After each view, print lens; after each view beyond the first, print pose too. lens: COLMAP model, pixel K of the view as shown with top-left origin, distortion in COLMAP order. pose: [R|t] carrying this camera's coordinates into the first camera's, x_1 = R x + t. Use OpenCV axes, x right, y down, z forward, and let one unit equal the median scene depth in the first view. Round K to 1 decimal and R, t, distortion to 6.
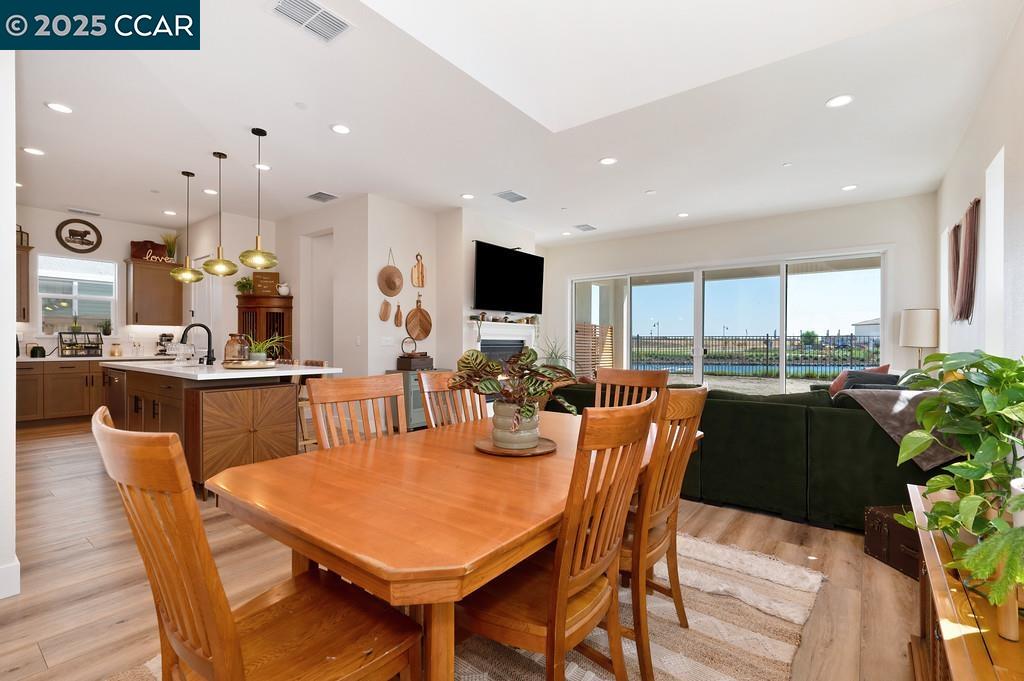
lens RADIAL K [[457.8, 0, 512.3], [0, 457.8, 345.1], [0, 0, 1]] dist [-0.002000, -0.000132]
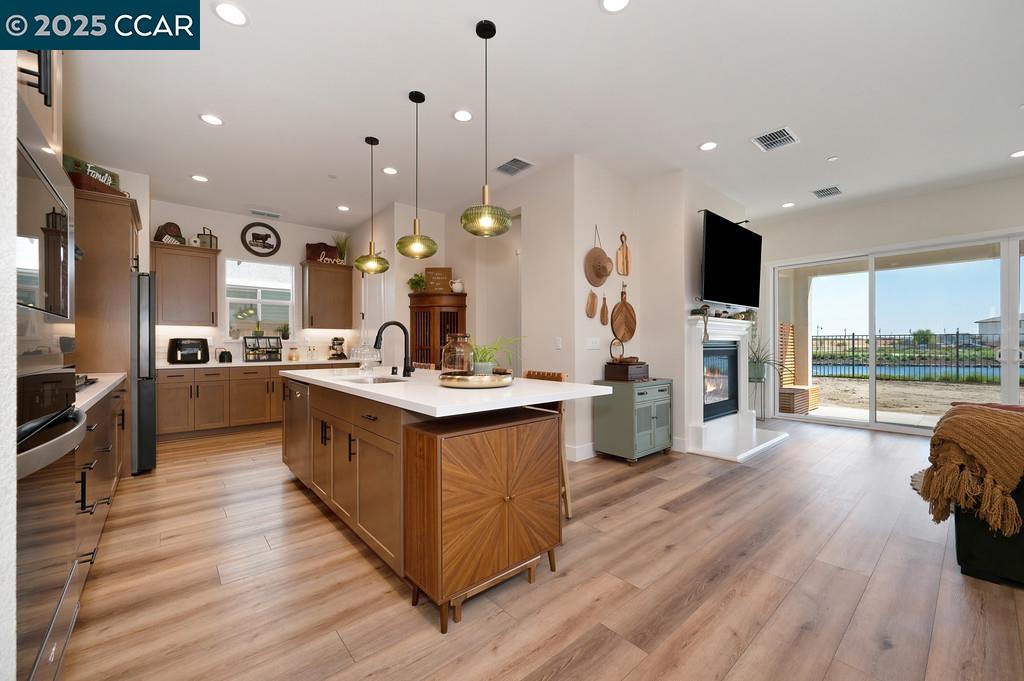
lens RADIAL K [[403.9, 0, 512.7], [0, 403.9, 344.4], [0, 0, 1]] dist [-0.001176, -0.000160]
pose [[0.978161, -0.006696, -0.207739, -0.238686], [0.005658, 0.999968, -0.005594, -0.003255], [0.207770, 0.004297, 0.978168, 0.262962]]
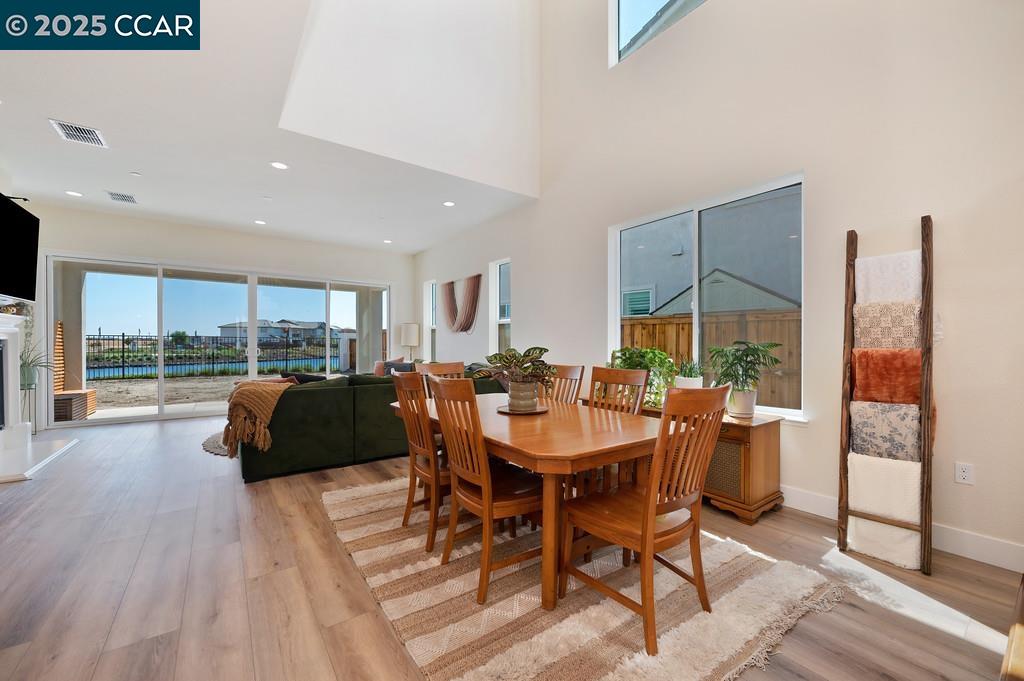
lens RADIAL K [[406.1, 0, 517.4], [0, 406.1, 345.0], [0, 0, 1]] dist [0.003682, 0.000255]
pose [[0.288227, -0.004993, 0.957549, -0.355540], [0.004554, 0.999982, 0.003843, -0.002511], [-0.957551, 0.003252, 0.288245, 0.162456]]
